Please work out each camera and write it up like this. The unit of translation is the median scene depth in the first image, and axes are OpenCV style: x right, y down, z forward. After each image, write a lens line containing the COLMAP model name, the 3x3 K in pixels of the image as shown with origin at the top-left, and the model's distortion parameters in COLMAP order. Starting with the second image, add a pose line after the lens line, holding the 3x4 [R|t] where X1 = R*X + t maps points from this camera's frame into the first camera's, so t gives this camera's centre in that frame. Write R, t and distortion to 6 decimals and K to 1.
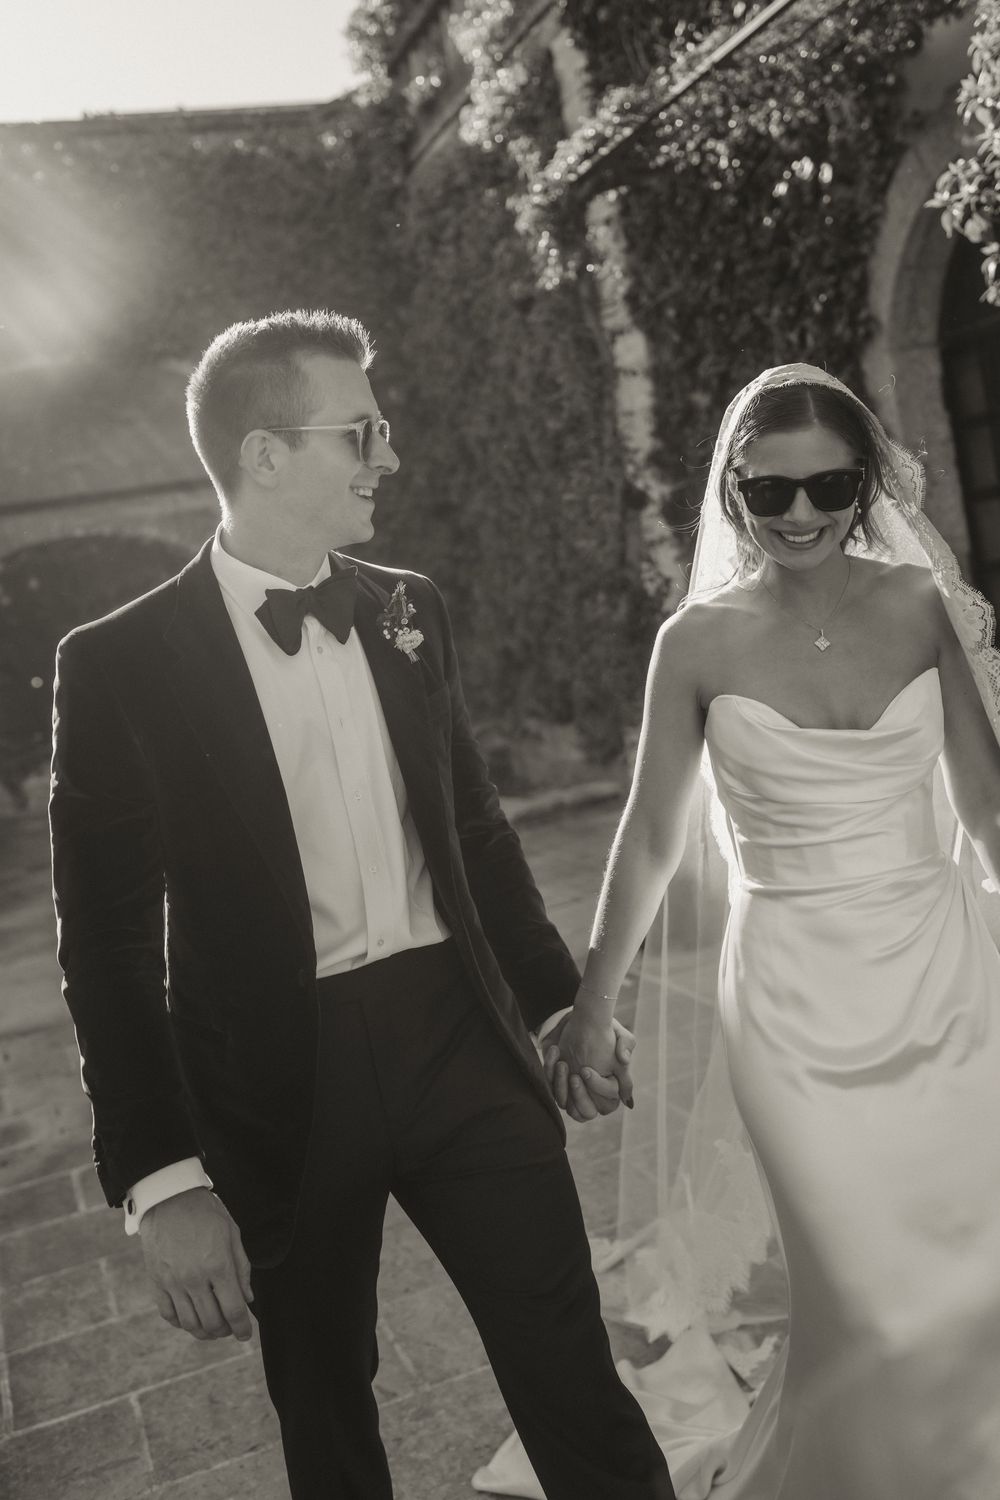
lens RADIAL K [[1486.5, 0, 479.5], [0, 1486.5, 719.6], [0, 0, 1]] dist [-0.003755, 0.000000]
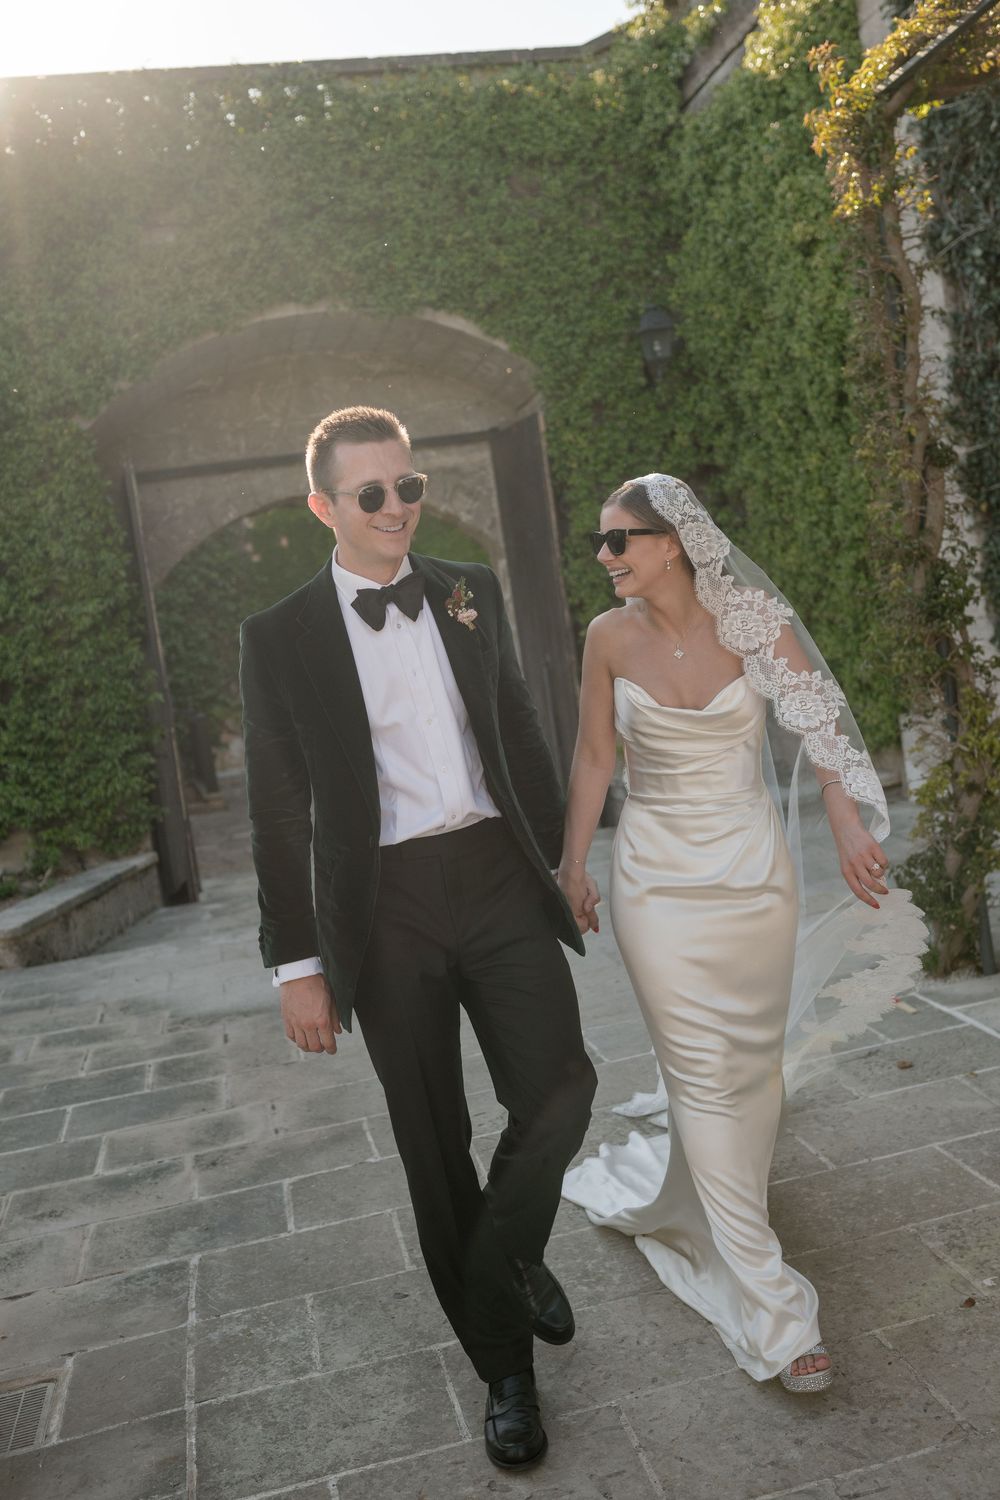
lens RADIAL K [[1486.5, 0, 511.1], [0, 1486.5, 698.7], [0, 0, 1]] dist [-0.003755, 0.000000]
pose [[0.989367, 0.038562, -0.140233, -0.012193], [-0.037663, 0.999249, 0.009061, -0.003079], [0.140477, -0.003683, 0.990077, 0.072946]]
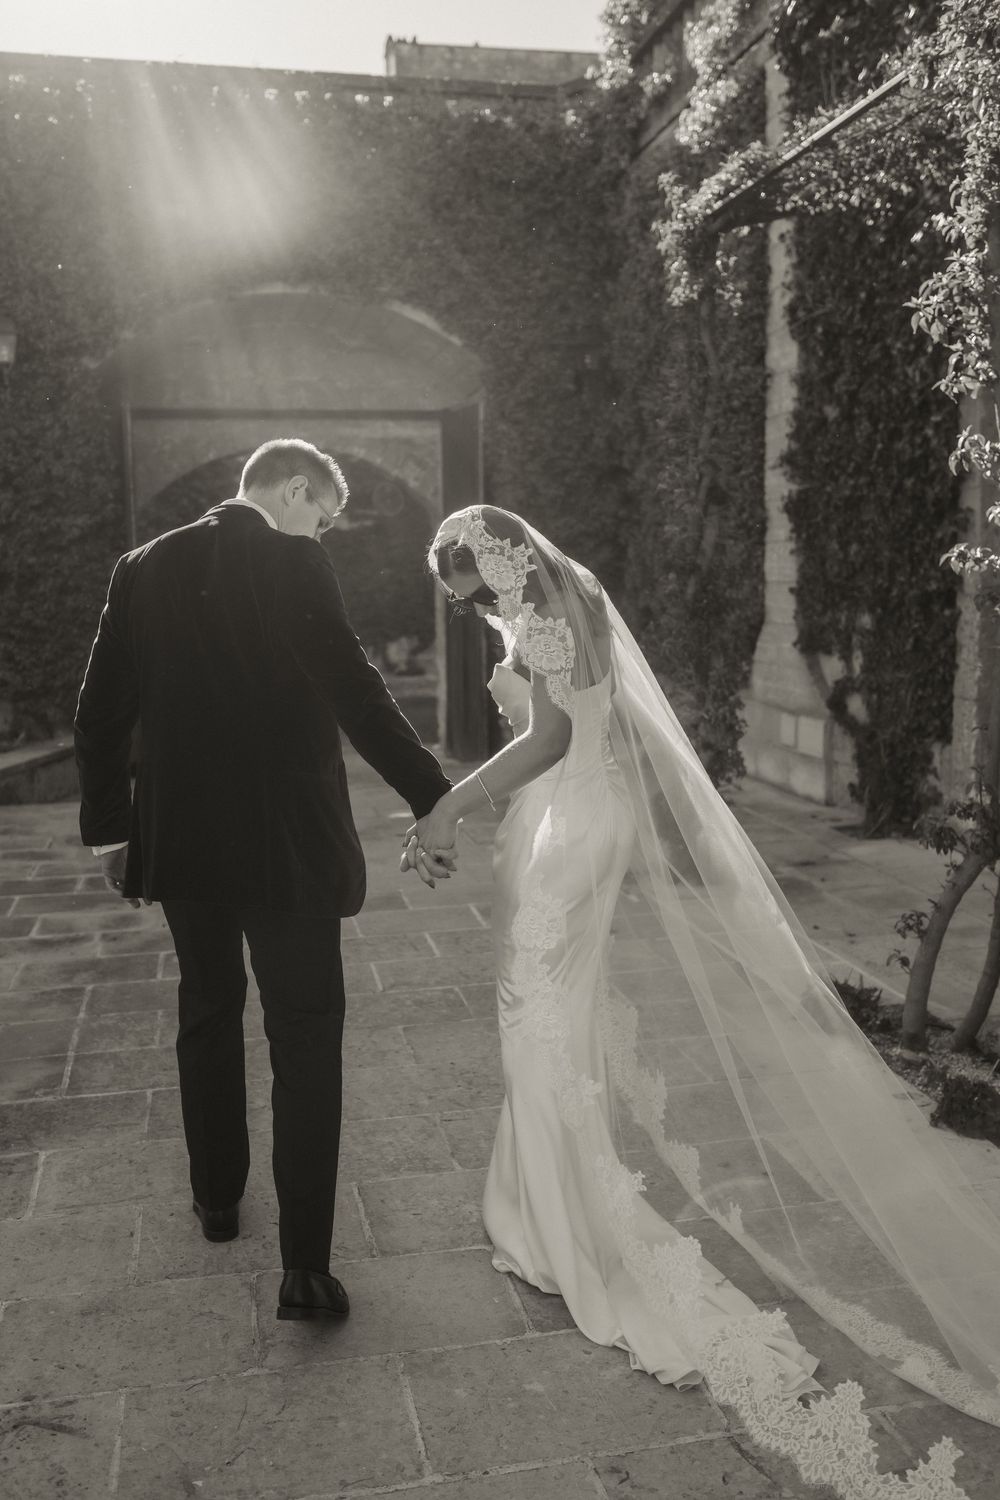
lens RADIAL K [[1486.5, 0, 514.0], [0, 1486.5, 765.4], [0, 0, 1]] dist [-0.003755, 0.000000]
pose [[0.976822, 0.174748, -0.123618, 0.096870], [-0.165400, 0.982787, 0.082301, -0.008108], [0.135872, -0.059947, 0.988911, -0.140069]]
